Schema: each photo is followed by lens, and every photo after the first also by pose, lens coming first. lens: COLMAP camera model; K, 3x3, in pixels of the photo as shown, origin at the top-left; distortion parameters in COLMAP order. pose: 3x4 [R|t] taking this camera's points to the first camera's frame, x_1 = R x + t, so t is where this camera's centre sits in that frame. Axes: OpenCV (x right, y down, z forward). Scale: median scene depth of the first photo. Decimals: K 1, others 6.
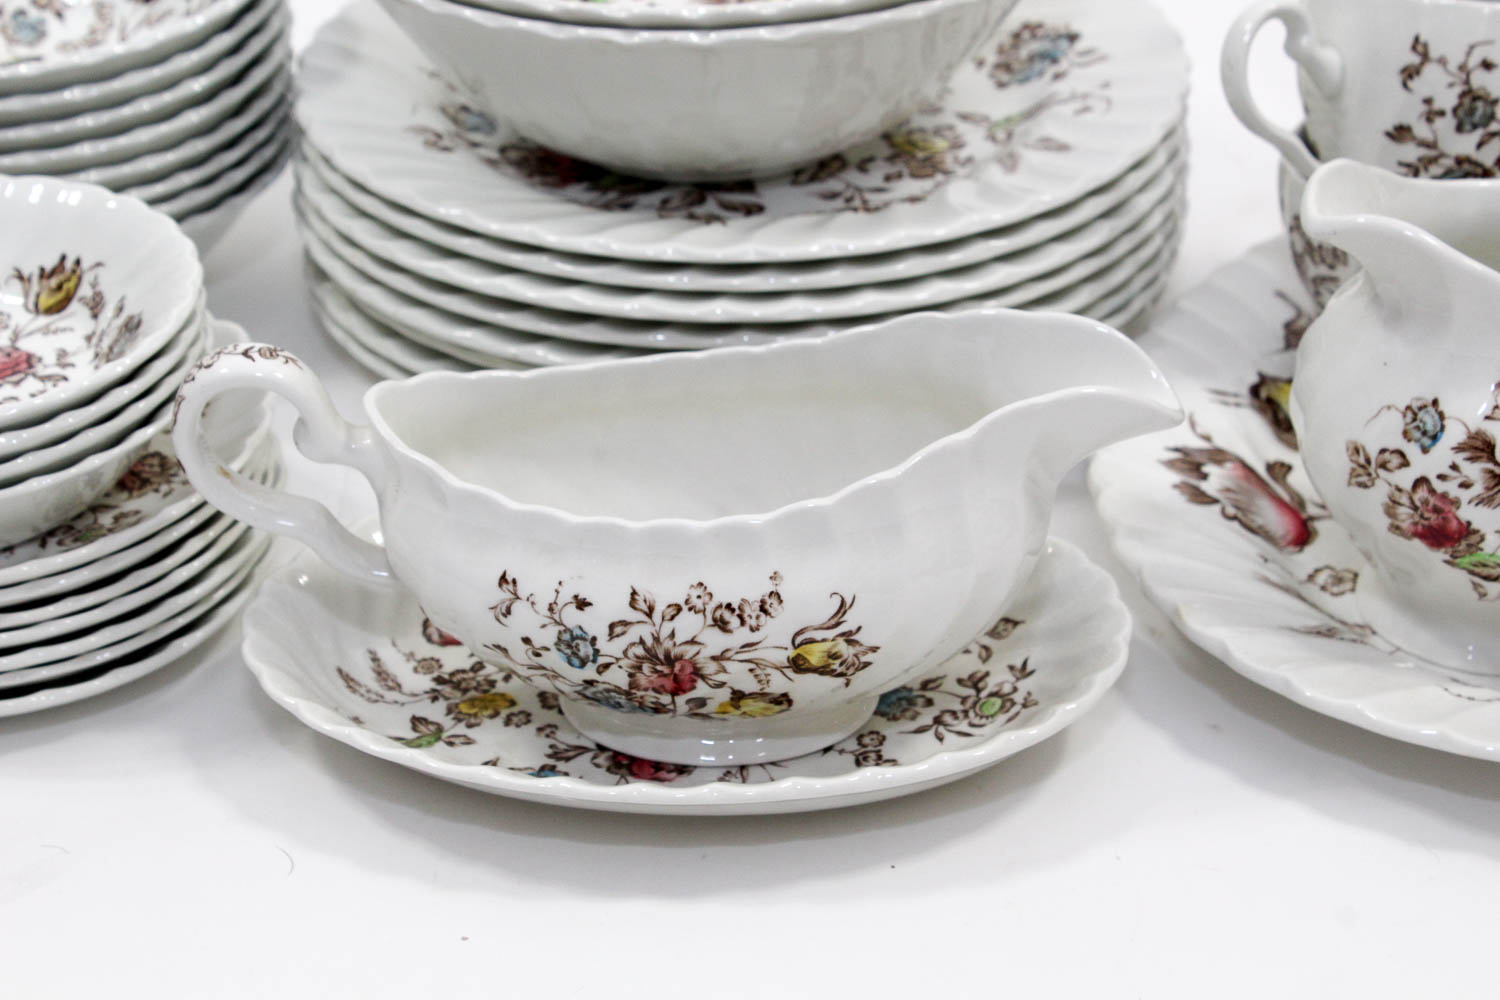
lens RADIAL K [[3148.8, 0, 750.0], [0, 3148.8, 500.0], [0, 0, 1]] dist [0.058131, 0.107005]
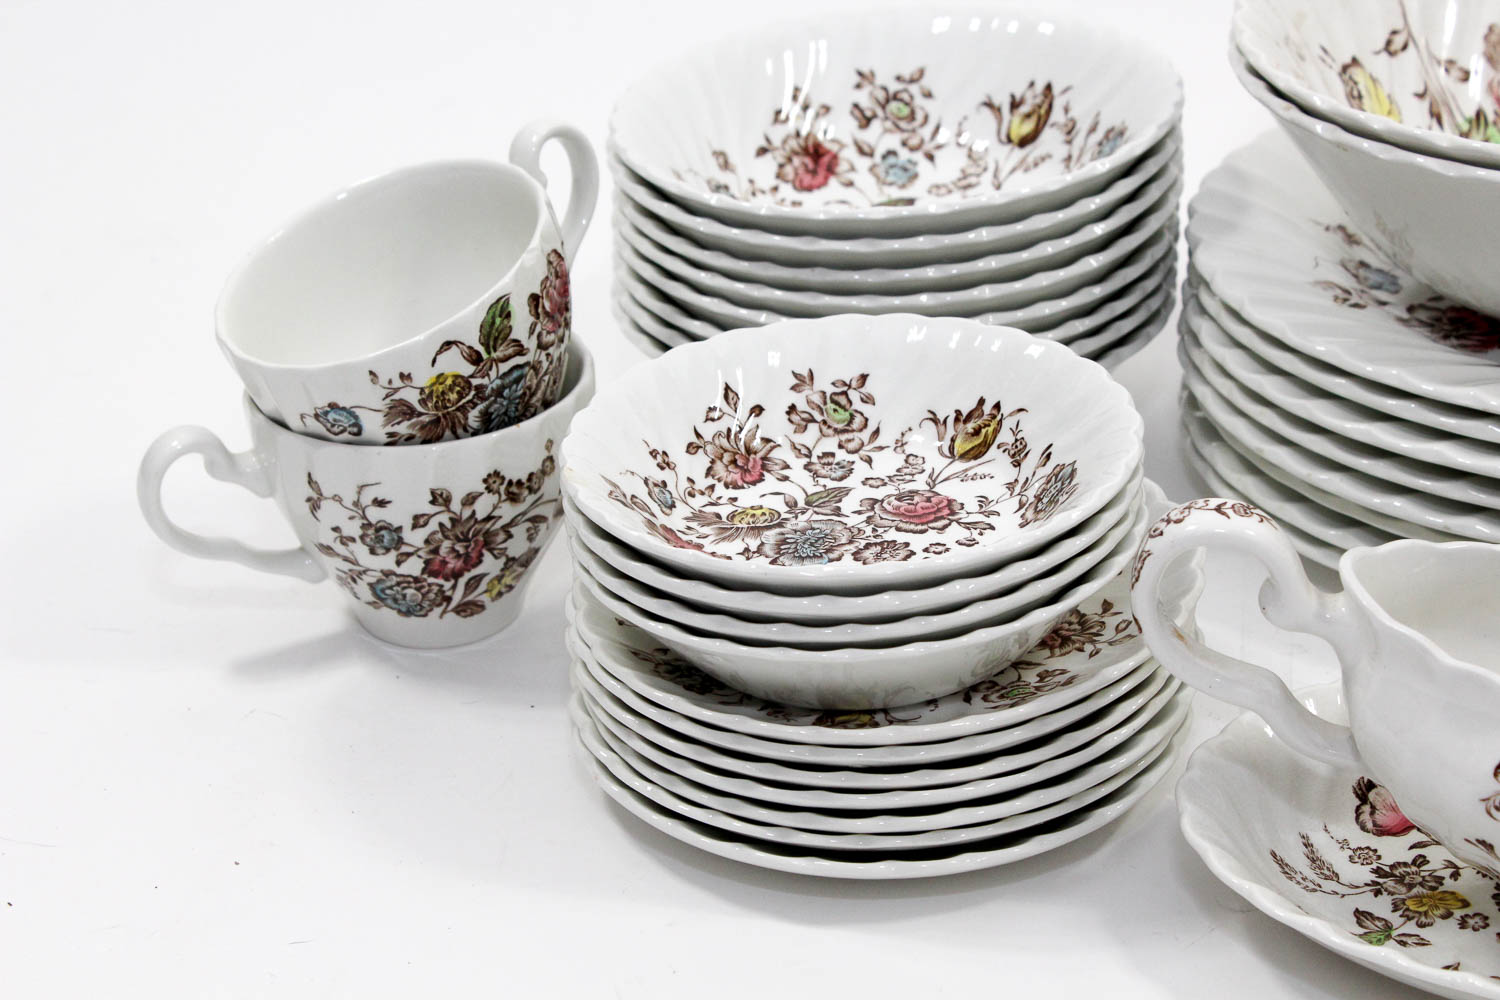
lens RADIAL K [[3148.8, 0, 750.0], [0, 3148.8, 500.0], [0, 0, 1]] dist [0.058131, 0.107005]
pose [[0.983944, 0.049834, -0.171378, -0.125822], [-0.059264, 0.996971, -0.050356, 0.005759], [0.168350, 0.059704, 0.983918, 0.048629]]
